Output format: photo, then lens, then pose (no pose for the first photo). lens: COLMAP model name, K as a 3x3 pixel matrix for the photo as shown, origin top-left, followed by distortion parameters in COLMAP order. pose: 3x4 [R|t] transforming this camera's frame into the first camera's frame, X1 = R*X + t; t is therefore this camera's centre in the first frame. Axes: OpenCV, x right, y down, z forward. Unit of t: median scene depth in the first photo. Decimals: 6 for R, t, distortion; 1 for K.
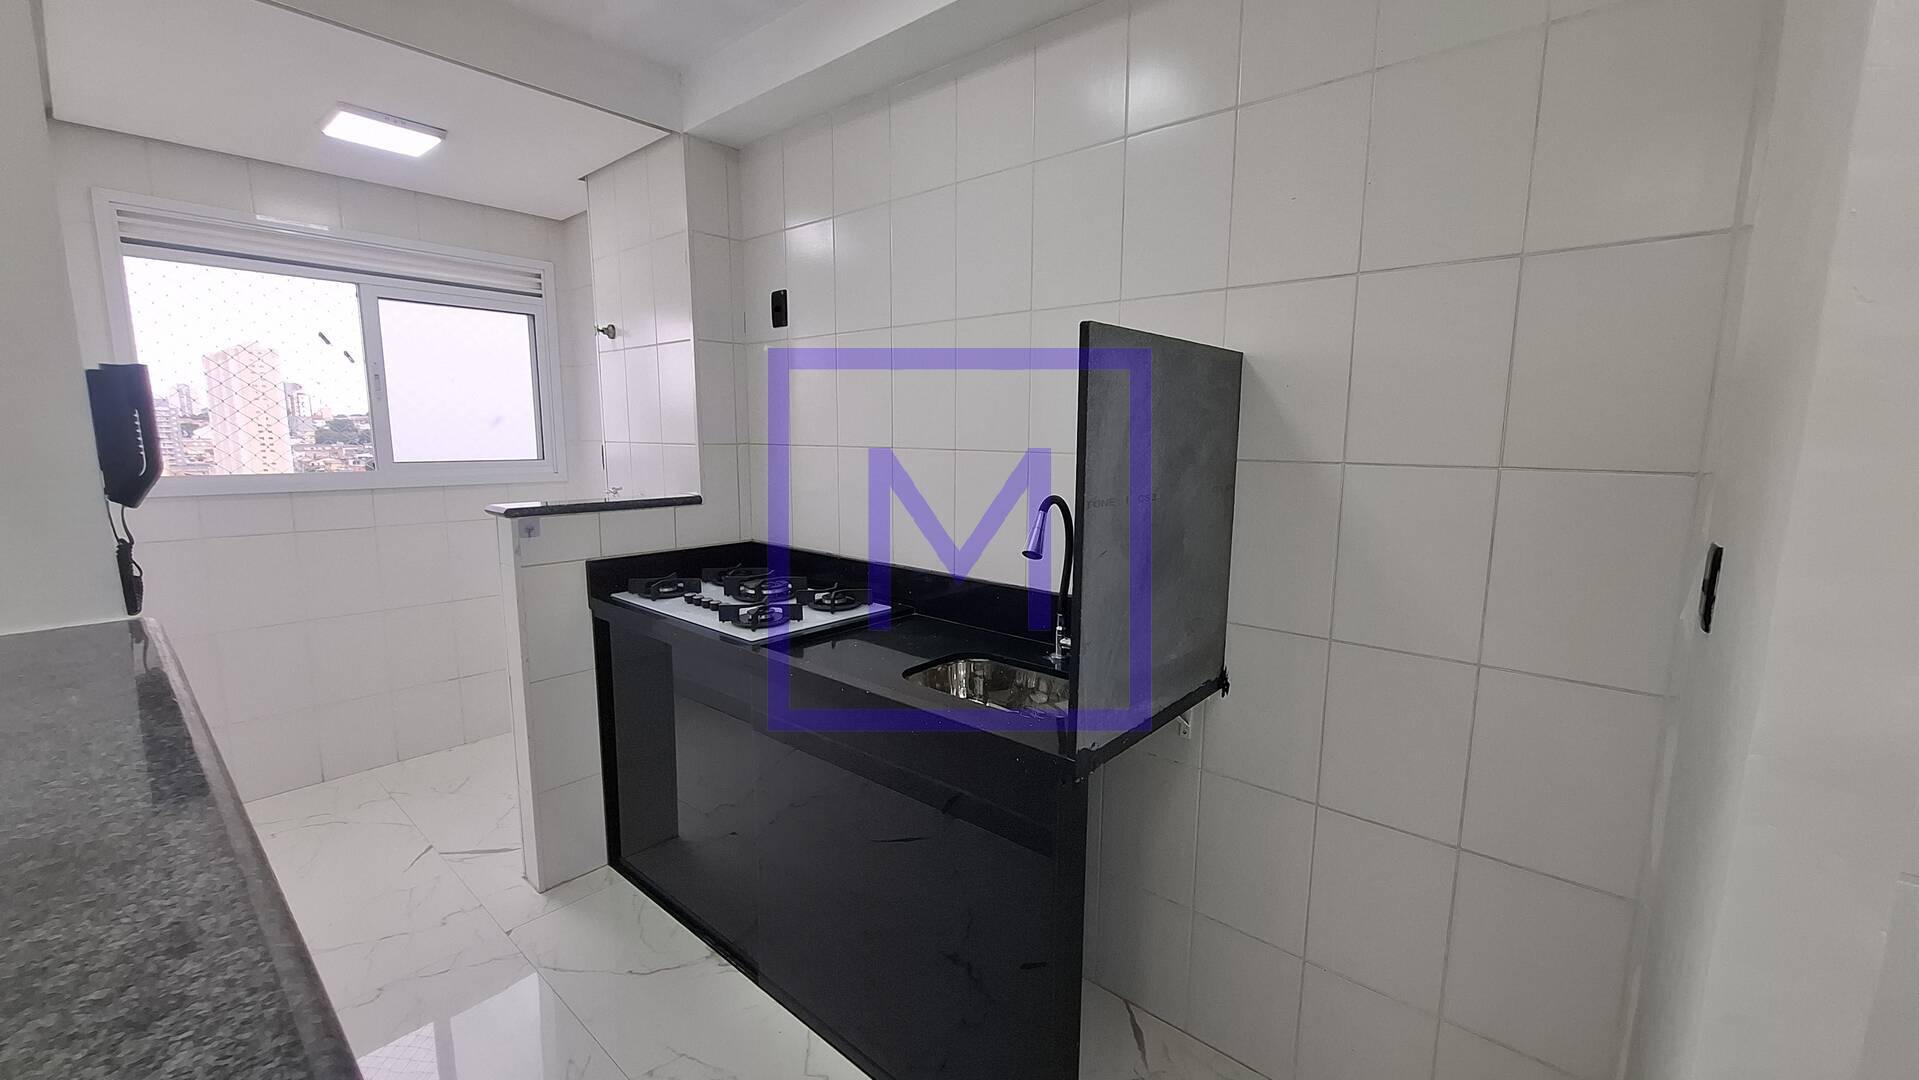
lens RADIAL K [[764.1, 0, 978.8], [0, 764.1, 546.4], [0, 0, 1]] dist [-0.007773, 0.004184]
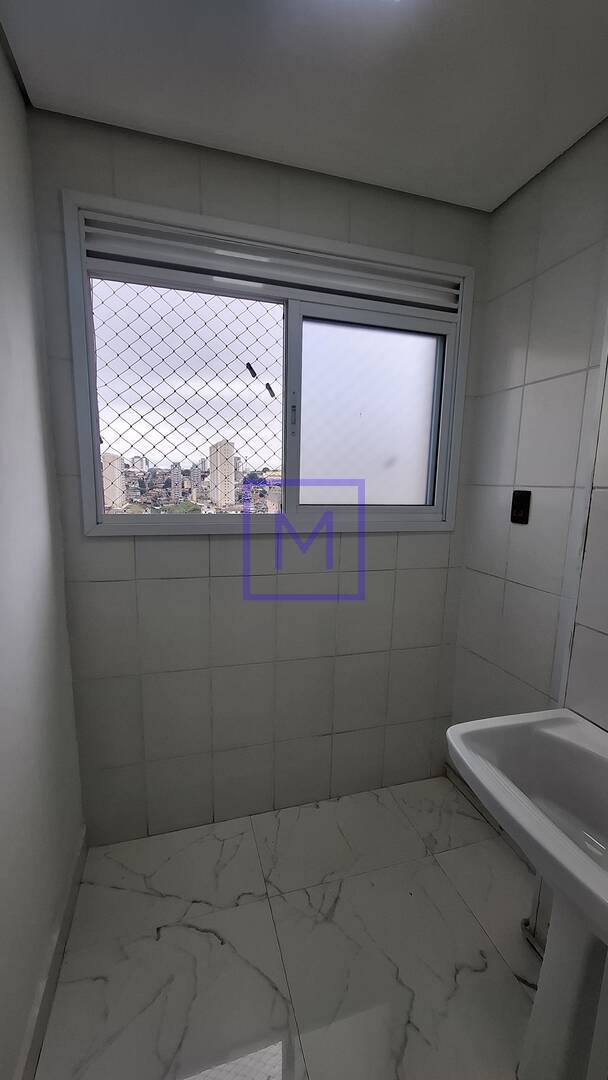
lens RADIAL K [[430.1, 0, 310.4], [0, 430.1, 554.4], [0, 0, 1]] dist [-0.007773, 0.004184]
pose [[0.847876, 0.101001, -0.520485, -0.469147], [-0.091174, 0.994839, 0.044527, -0.073507], [0.522296, 0.009701, 0.852709, 0.553330]]
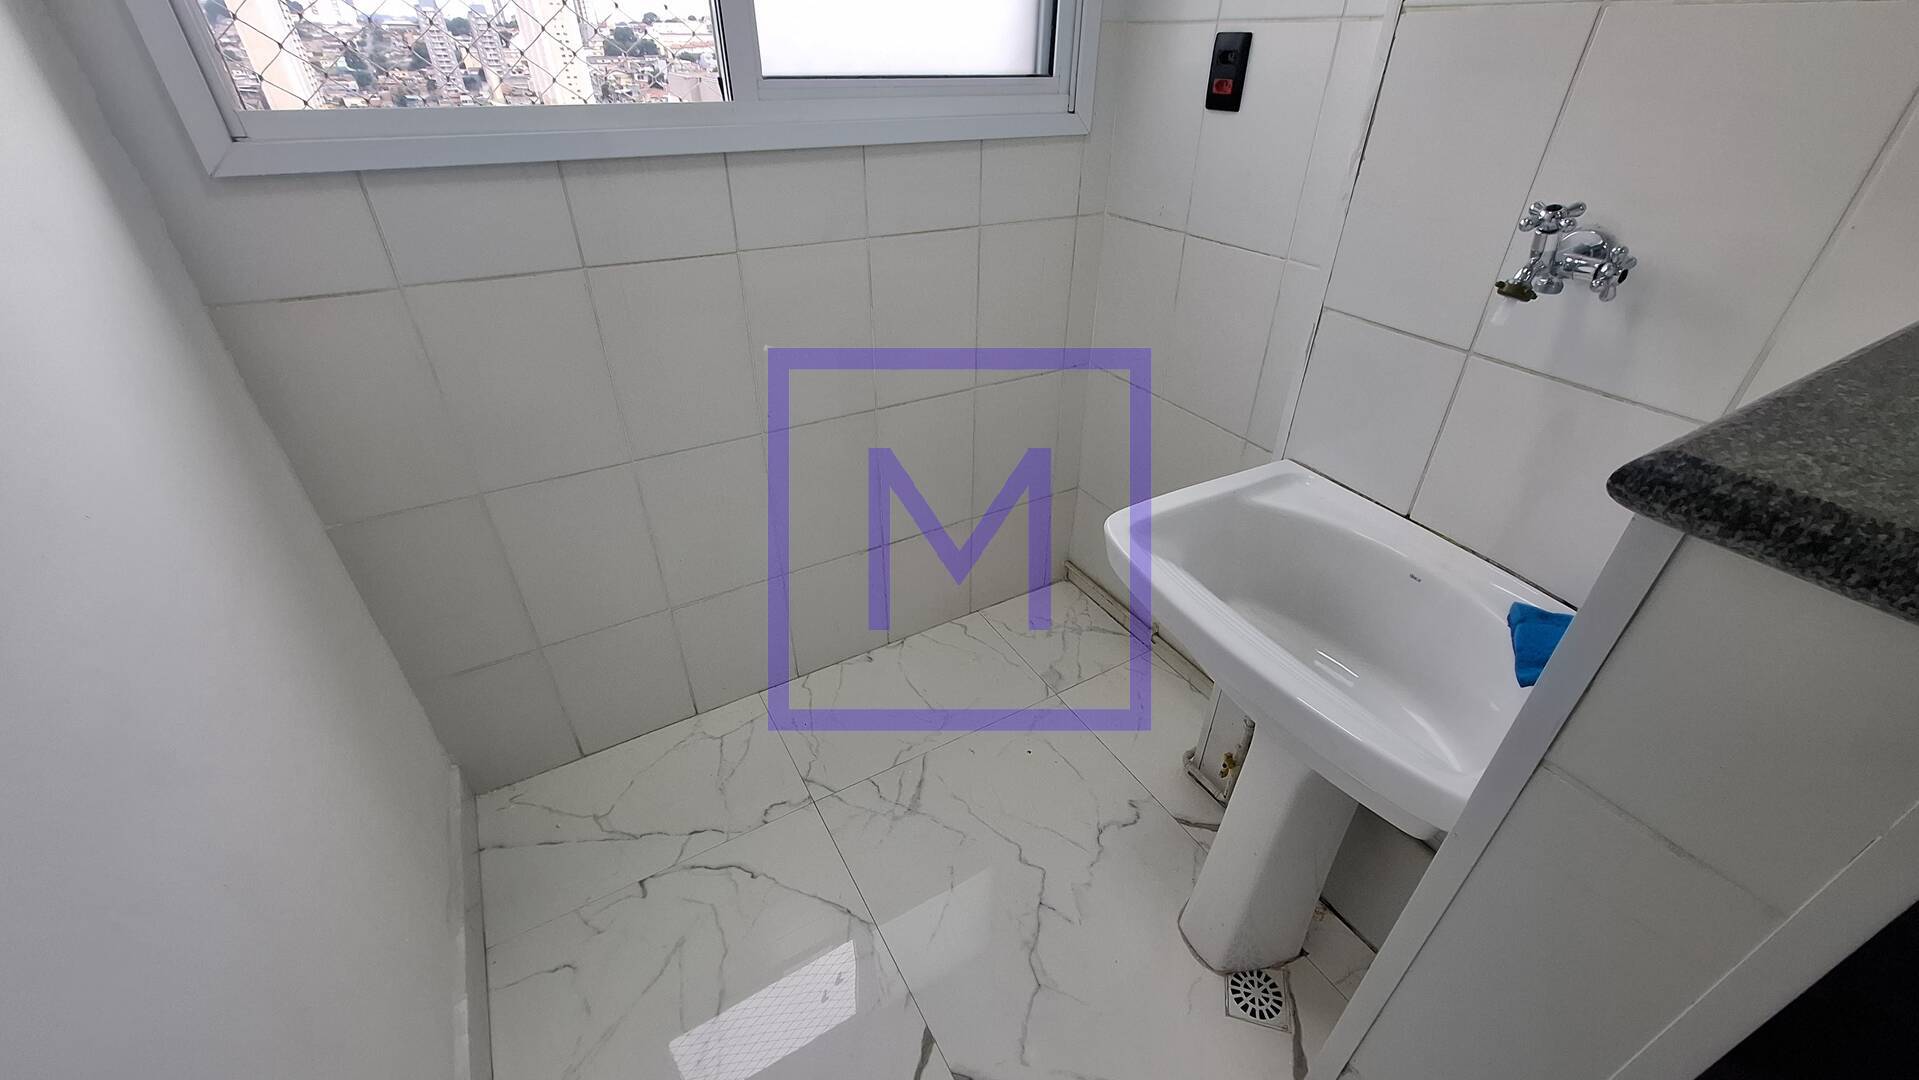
lens RADIAL K [[764.1, 0, 972.3], [0, 764.1, 534.9], [0, 0, 1]] dist [-0.007773, 0.004184]
pose [[0.947713, 0.172533, -0.268463, -0.502558], [-0.046325, 0.906718, 0.419185, -0.064952], [0.315744, -0.384831, 0.867301, 0.583636]]
